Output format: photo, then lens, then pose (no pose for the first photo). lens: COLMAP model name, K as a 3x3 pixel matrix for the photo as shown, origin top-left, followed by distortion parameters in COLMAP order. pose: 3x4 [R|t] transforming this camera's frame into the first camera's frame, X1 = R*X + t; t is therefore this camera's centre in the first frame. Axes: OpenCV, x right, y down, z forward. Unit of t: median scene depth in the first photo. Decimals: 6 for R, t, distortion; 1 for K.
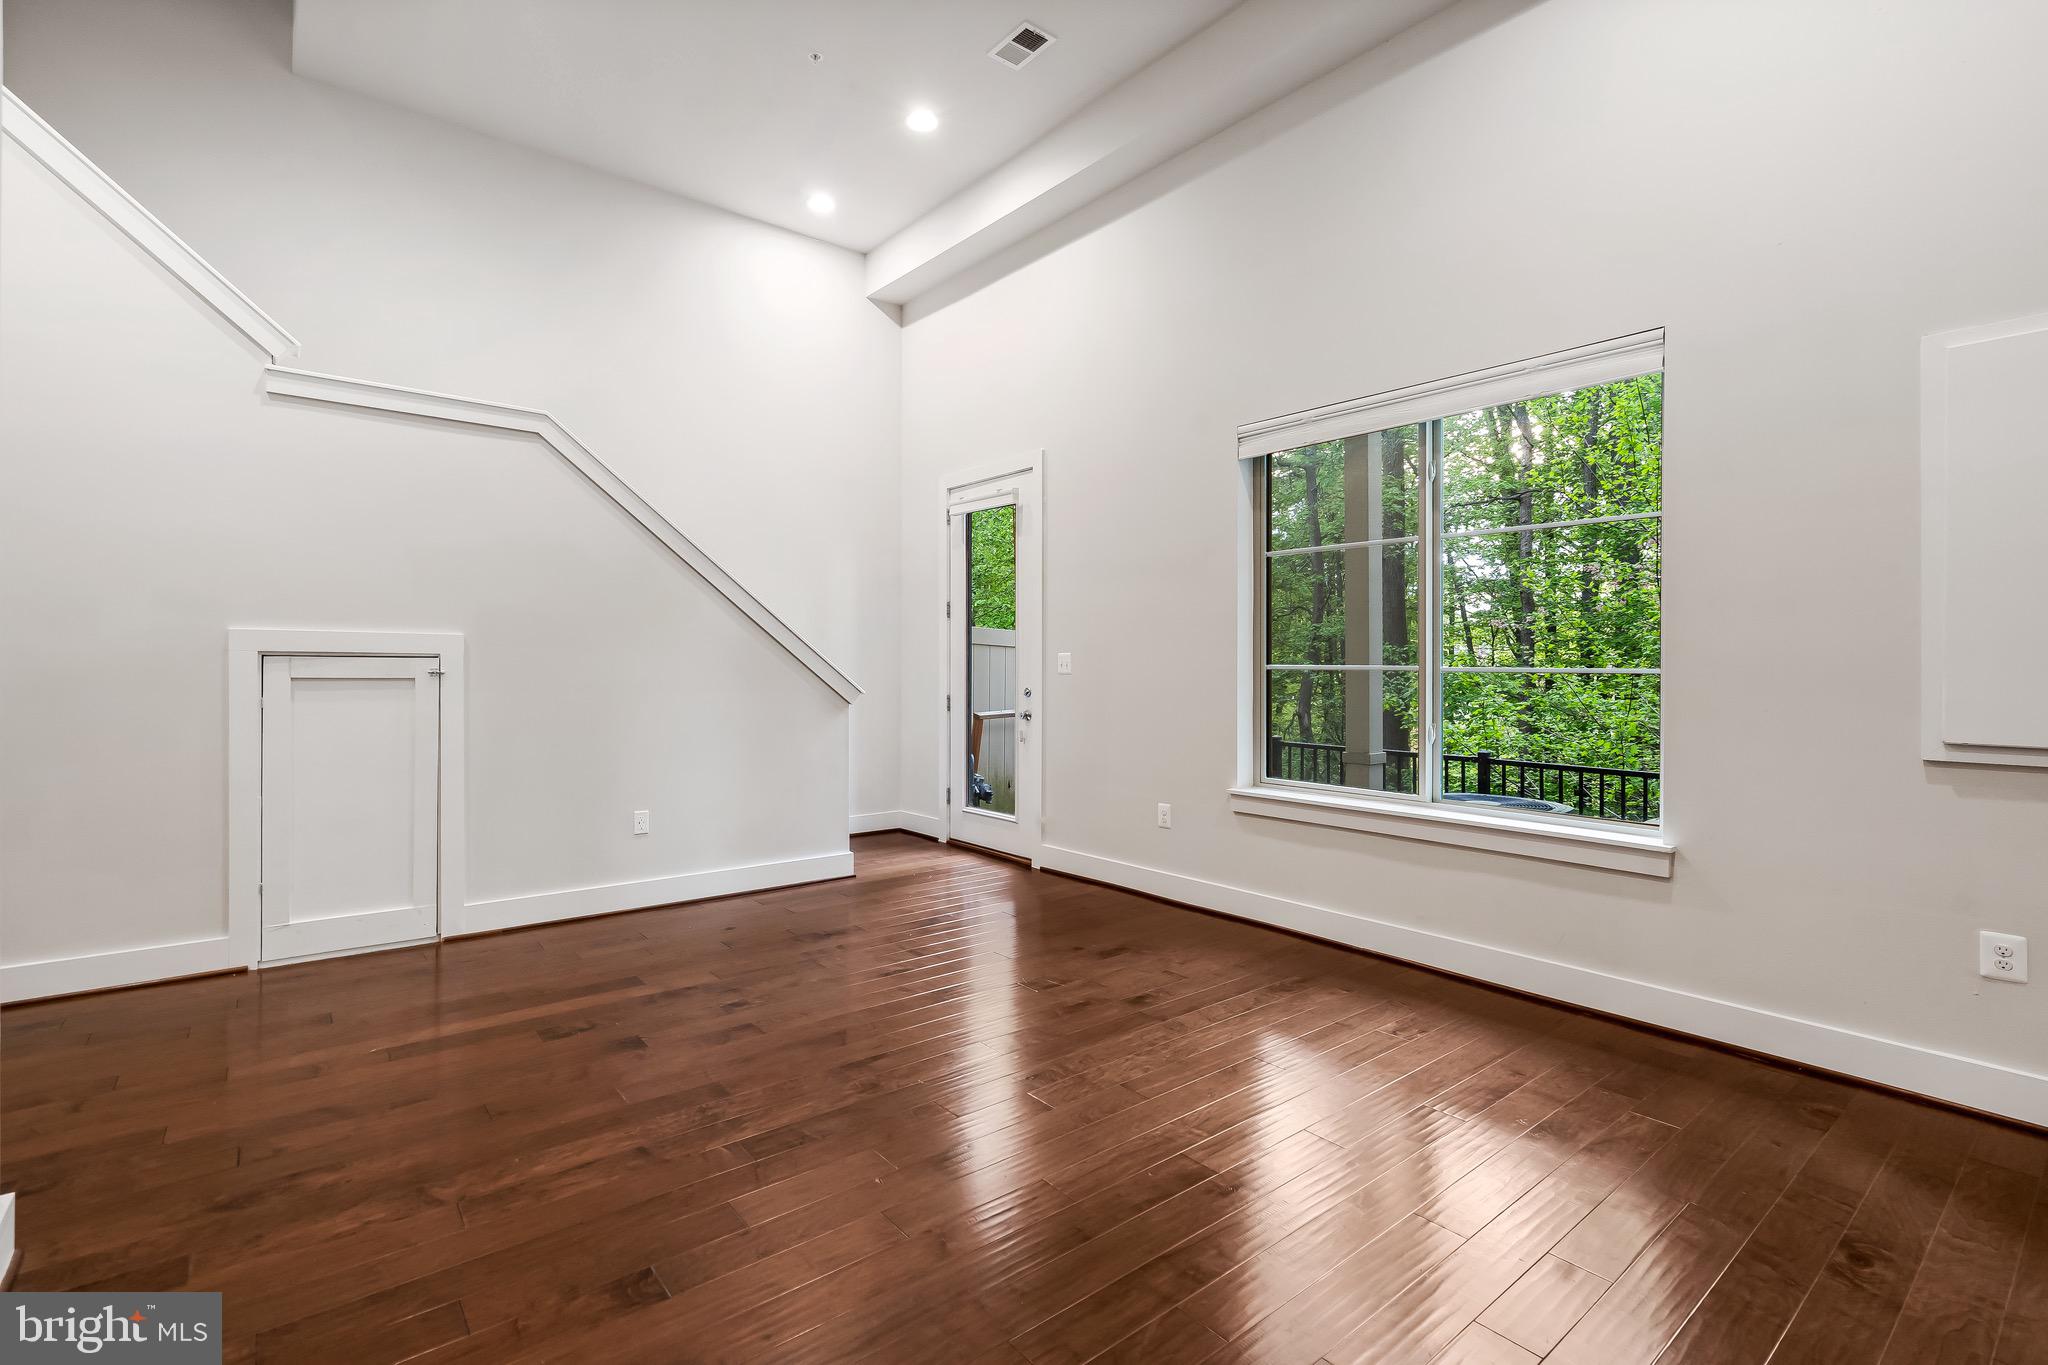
lens RADIAL K [[940.8, 0, 1024.0], [0, 940.8, 682.5], [0, 0, 1]] dist [-0.001006, 0.000656]
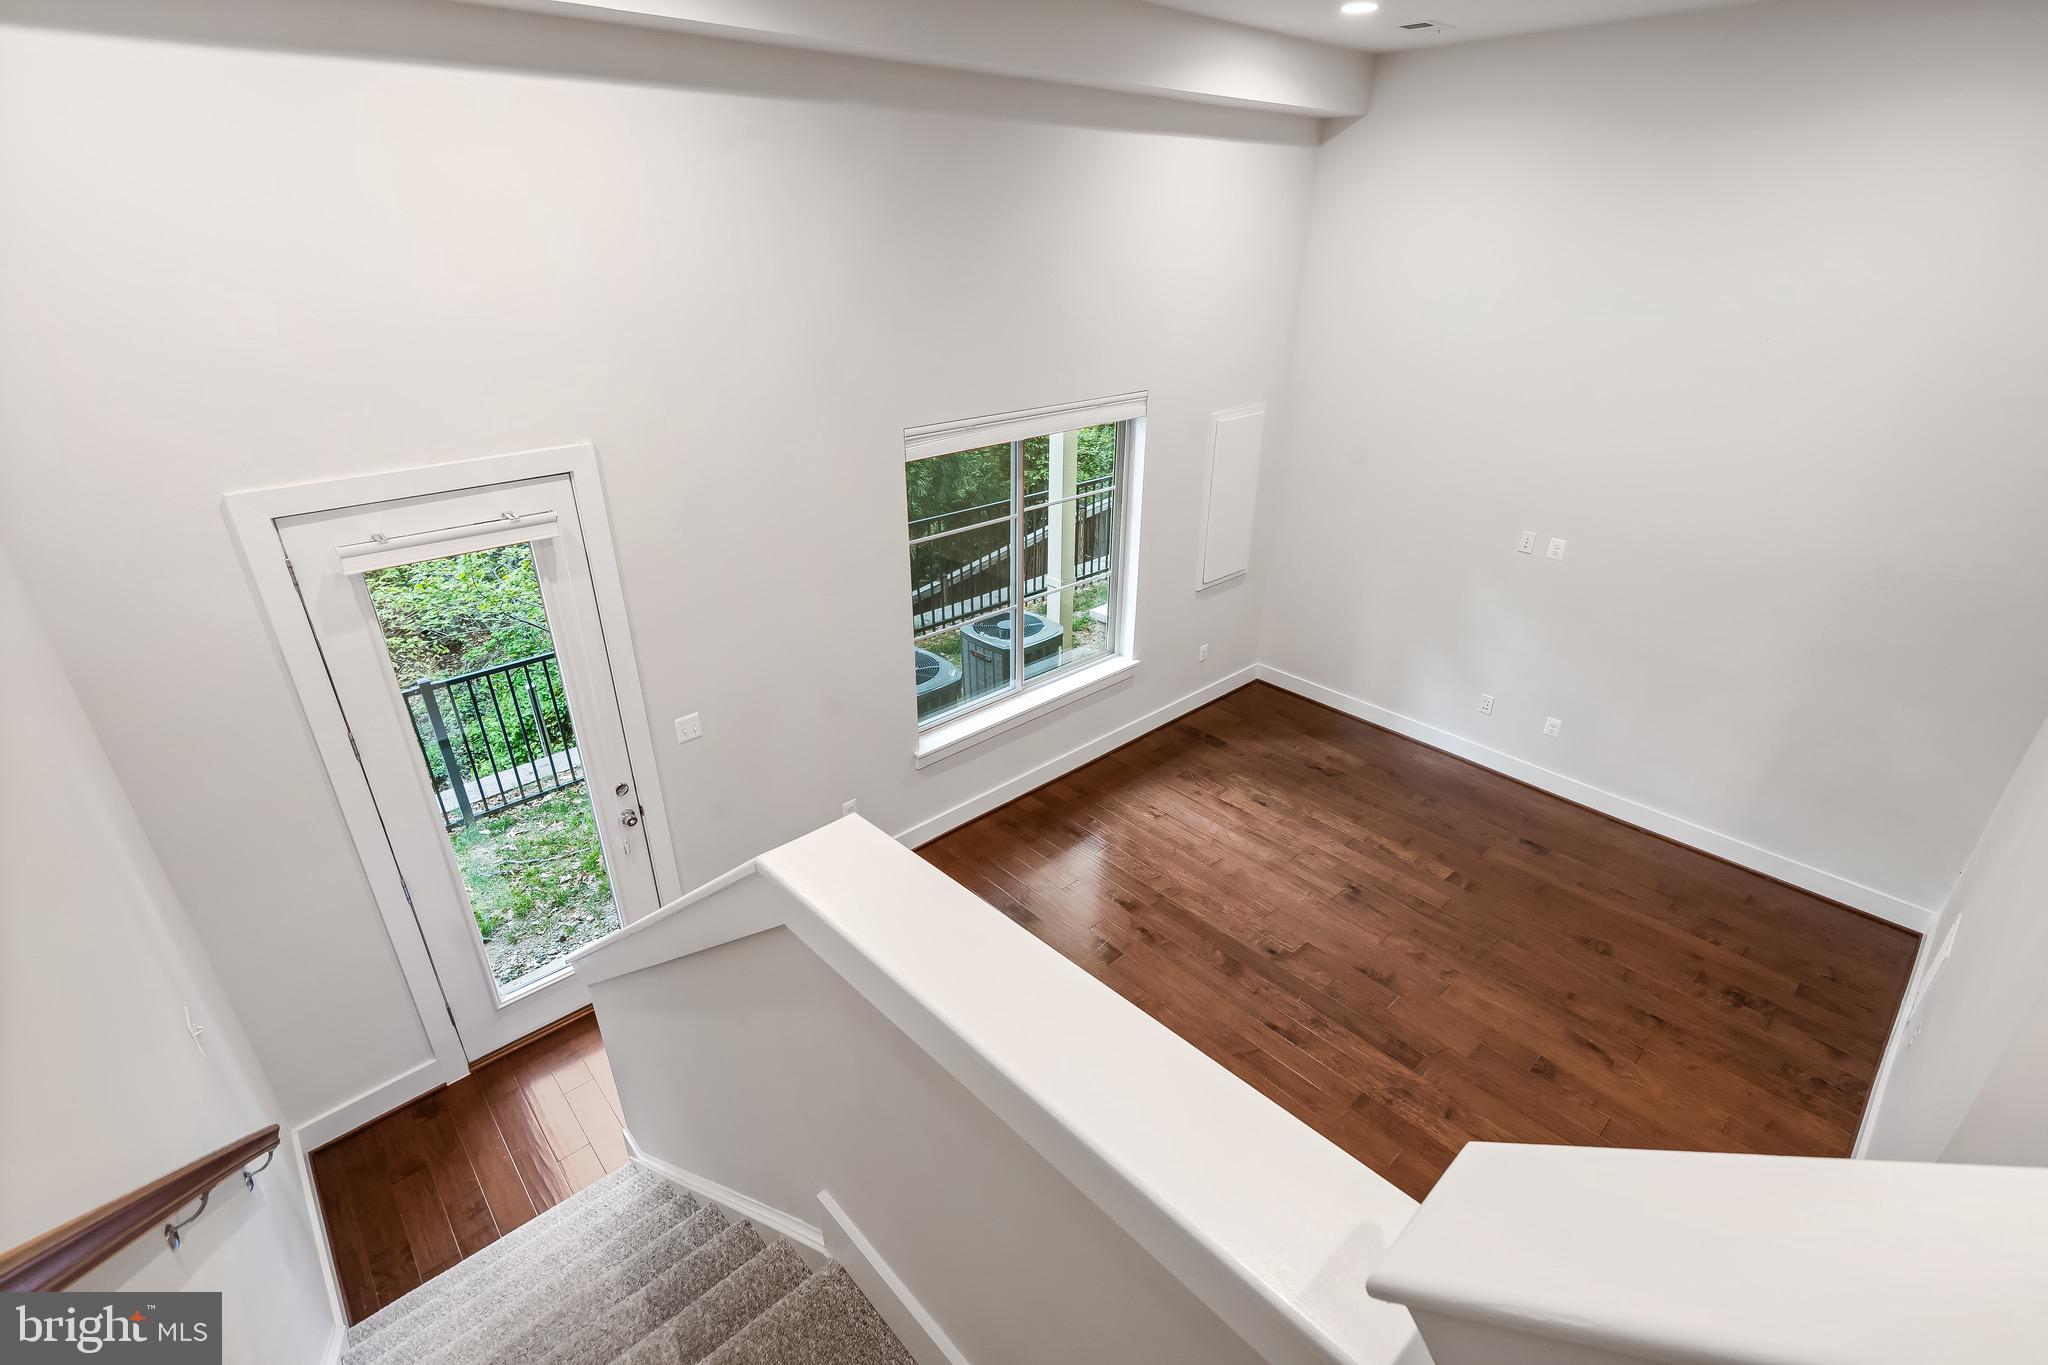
lens RADIAL K [[940.8, 0, 1024.0], [0, 940.8, 682.5], [0, 0, 1]] dist [-0.001006, 0.000656]
pose [[-0.059207, -0.442159, 0.894980, -1.309383], [0.019454, 0.895872, 0.443887, -0.793929], [-0.998056, 0.043693, -0.044440, 1.563861]]
